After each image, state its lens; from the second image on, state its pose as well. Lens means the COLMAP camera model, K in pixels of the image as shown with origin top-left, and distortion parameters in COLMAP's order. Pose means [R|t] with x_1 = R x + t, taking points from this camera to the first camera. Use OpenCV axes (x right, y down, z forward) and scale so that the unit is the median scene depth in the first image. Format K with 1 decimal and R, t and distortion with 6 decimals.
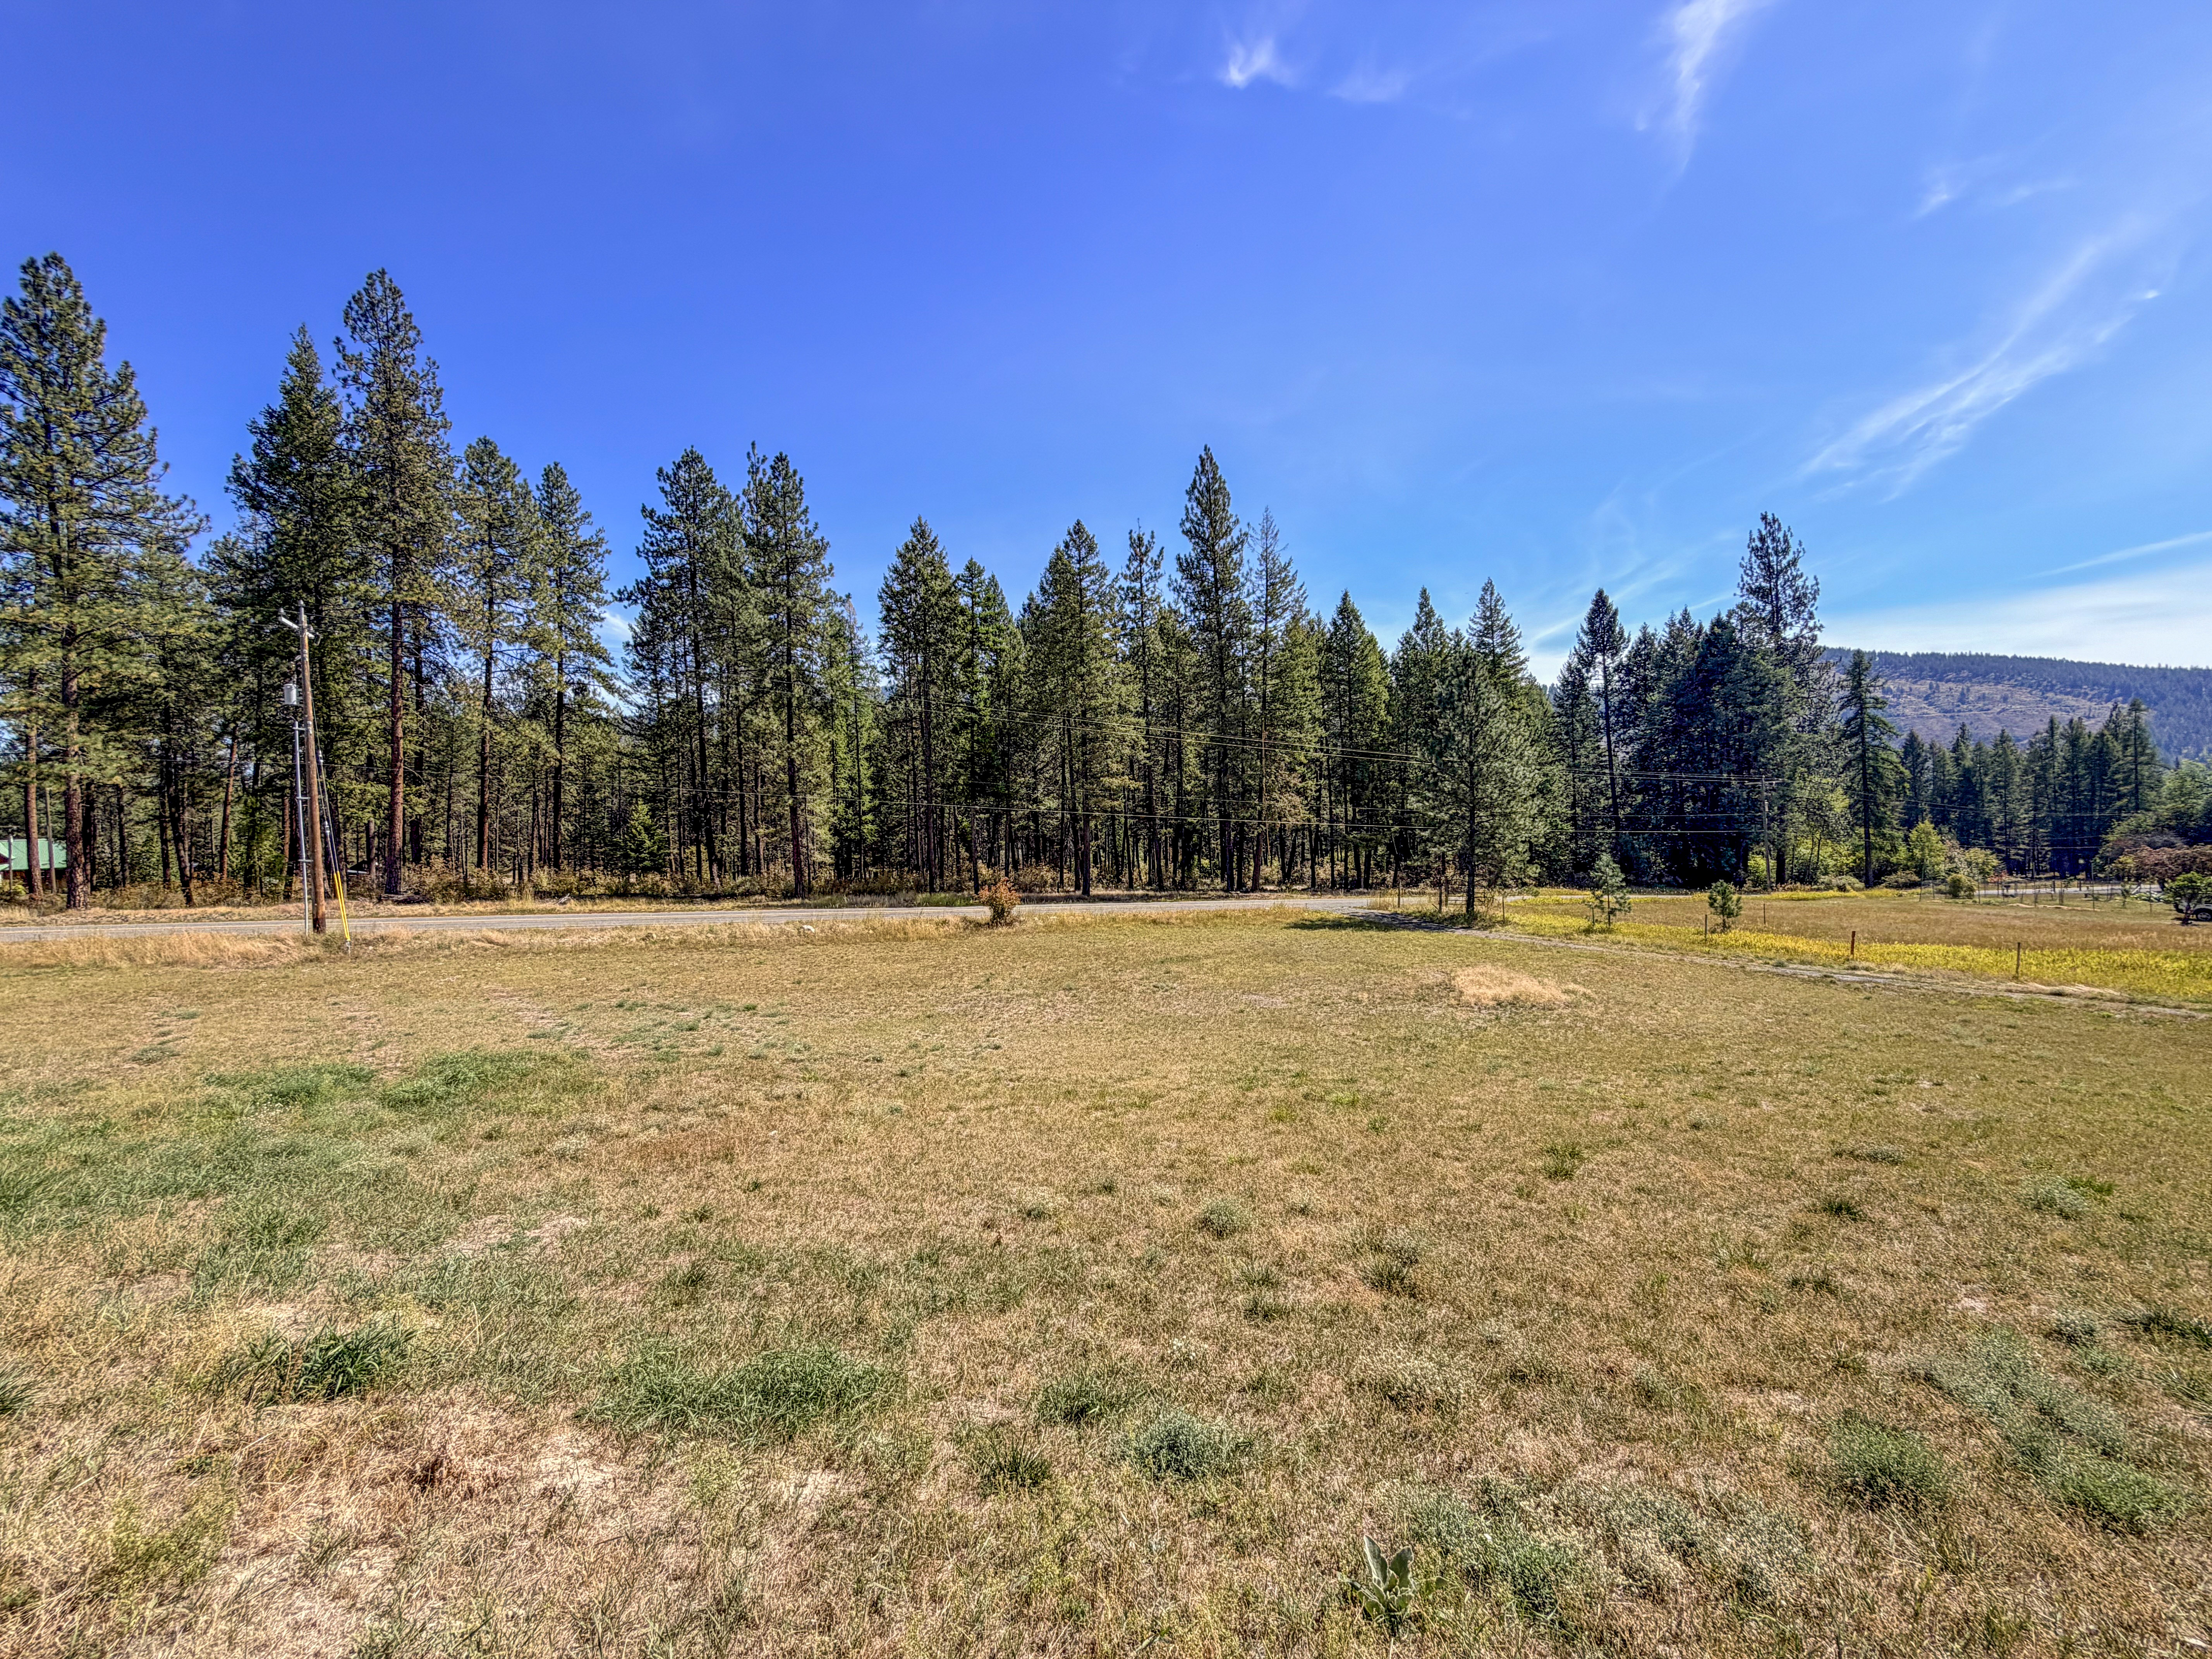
lens RADIAL K [[886.2, 0, 1105.5], [0, 886.2, 829.7], [0, 0, 1]] dist [-0.003156, -0.000383]
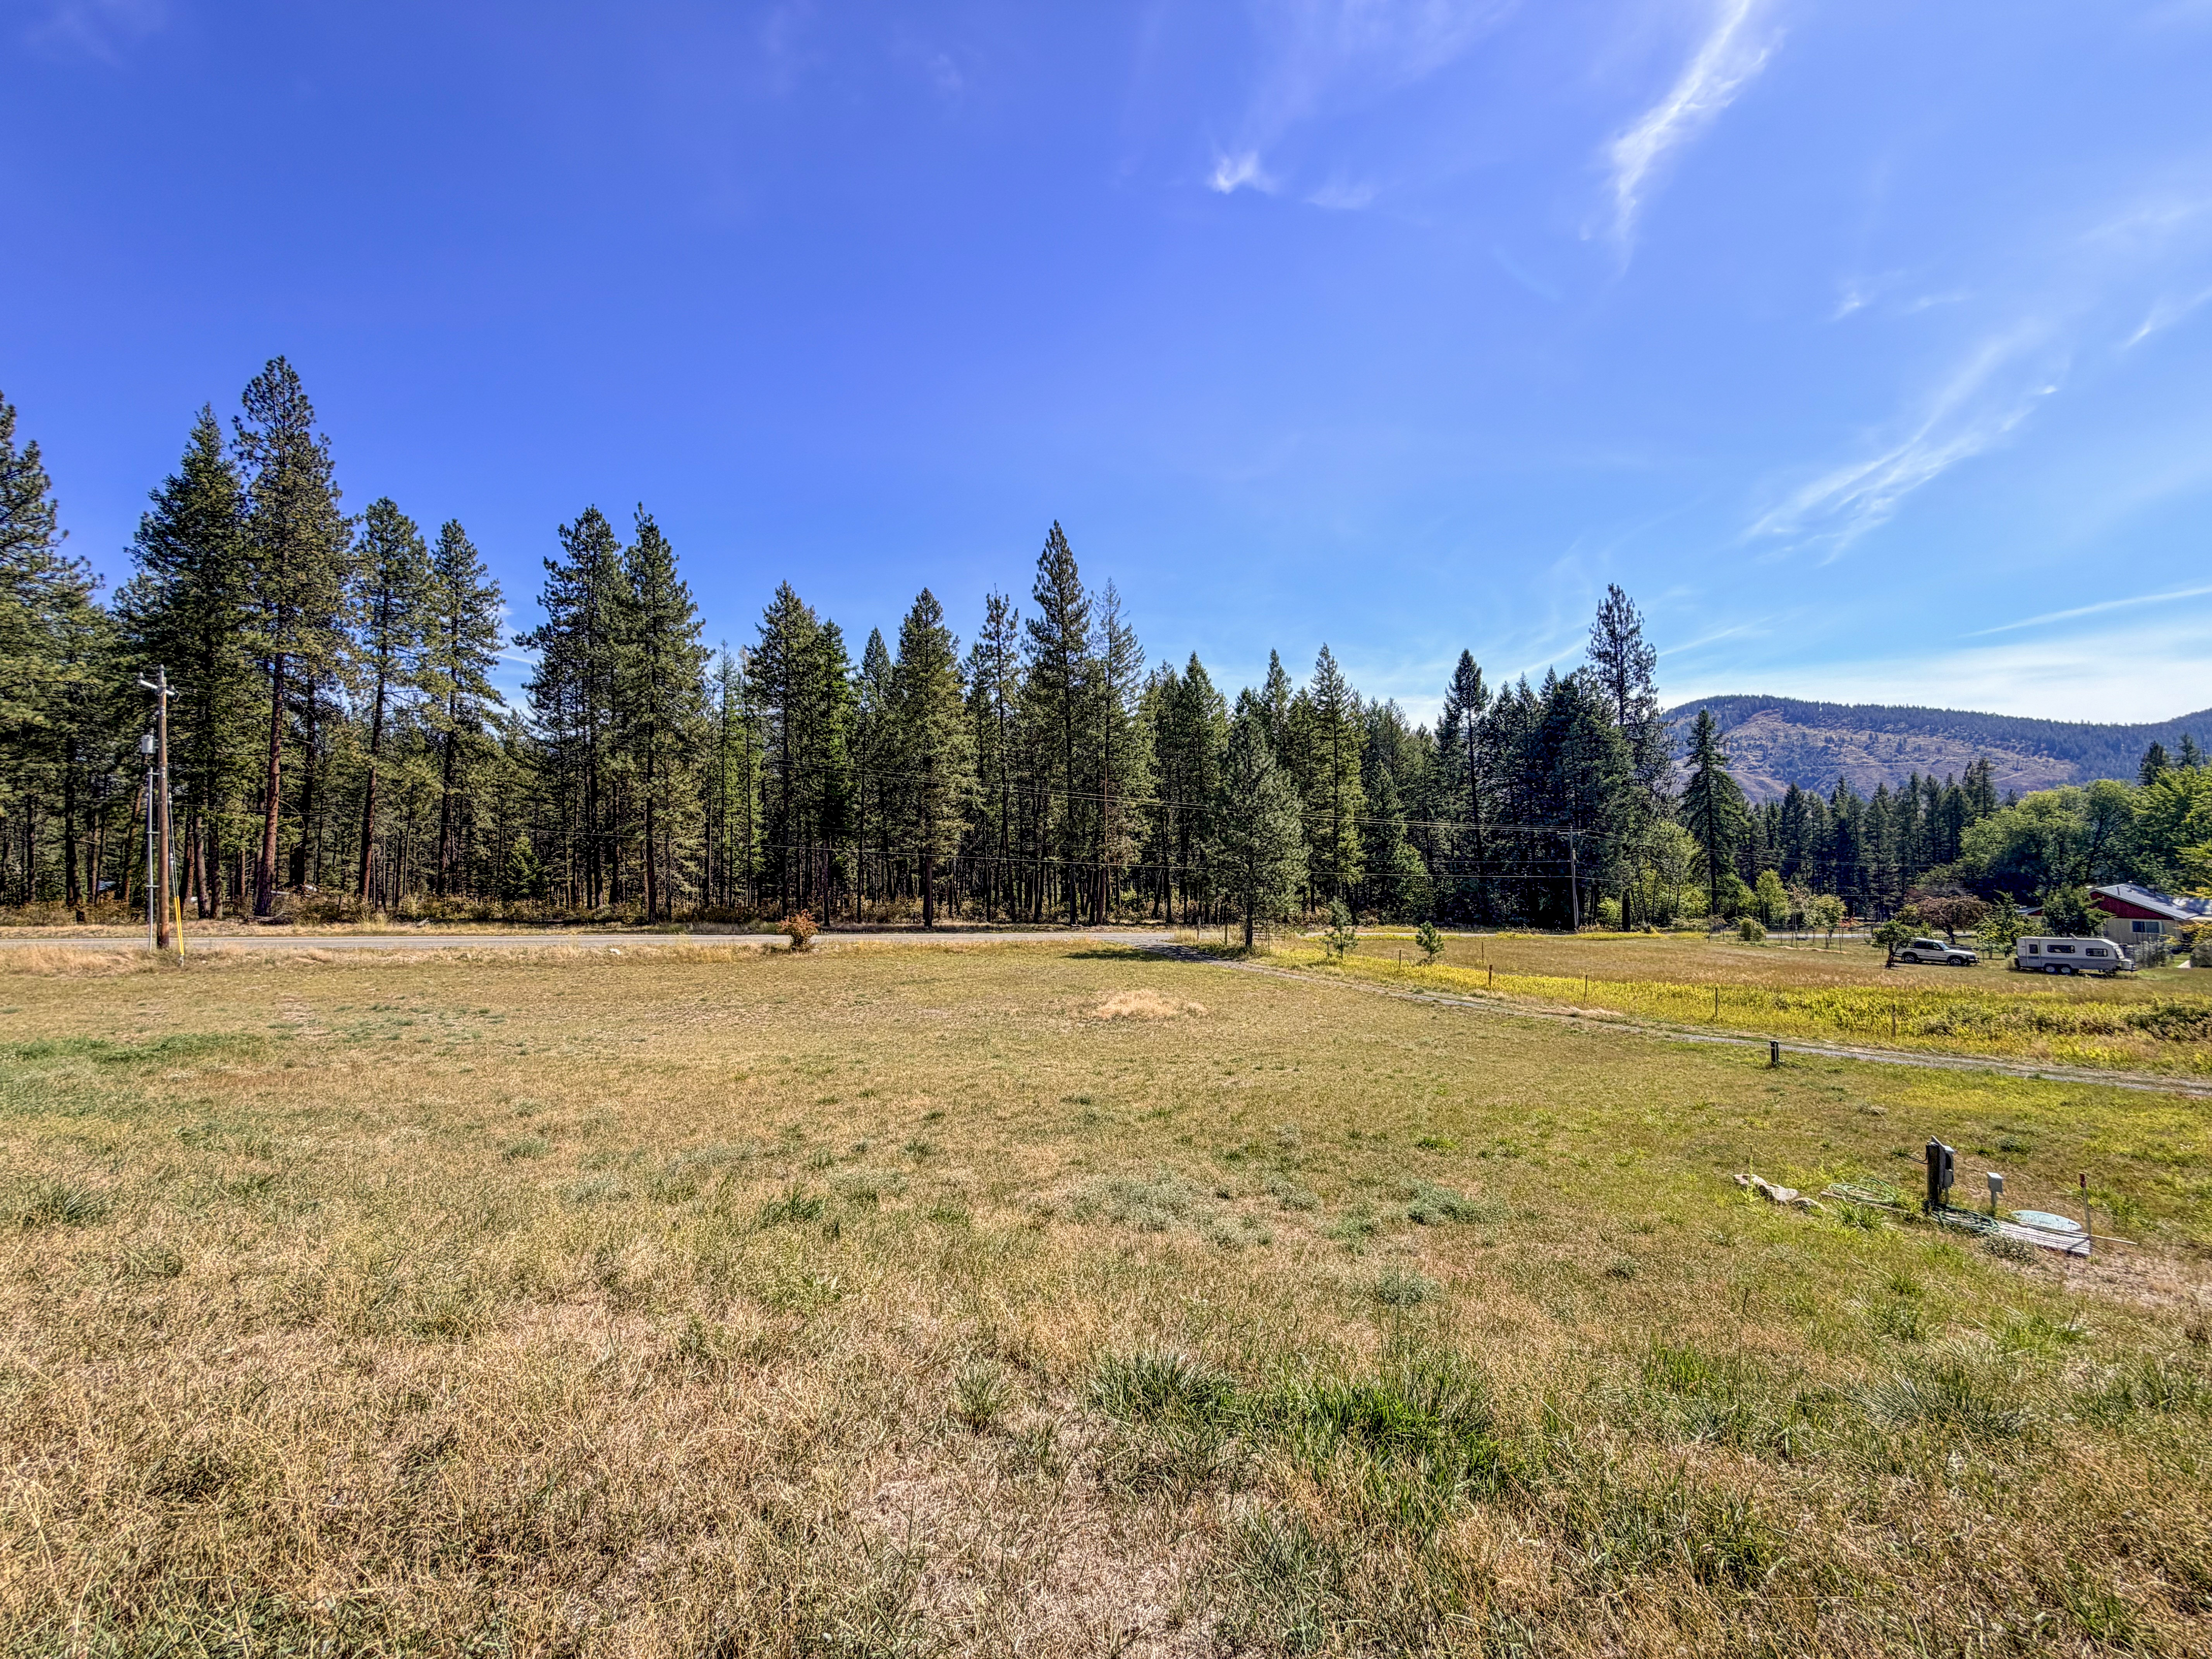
lens RADIAL K [[886.2, 0, 1106.5], [0, 886.2, 830.9], [0, 0, 1]] dist [-0.003156, -0.000383]
pose [[0.999332, 0.018074, 0.031774, 0.158556], [-0.016980, 0.999266, -0.034352, -0.009735], [-0.032372, 0.033790, 0.998905, -0.104457]]
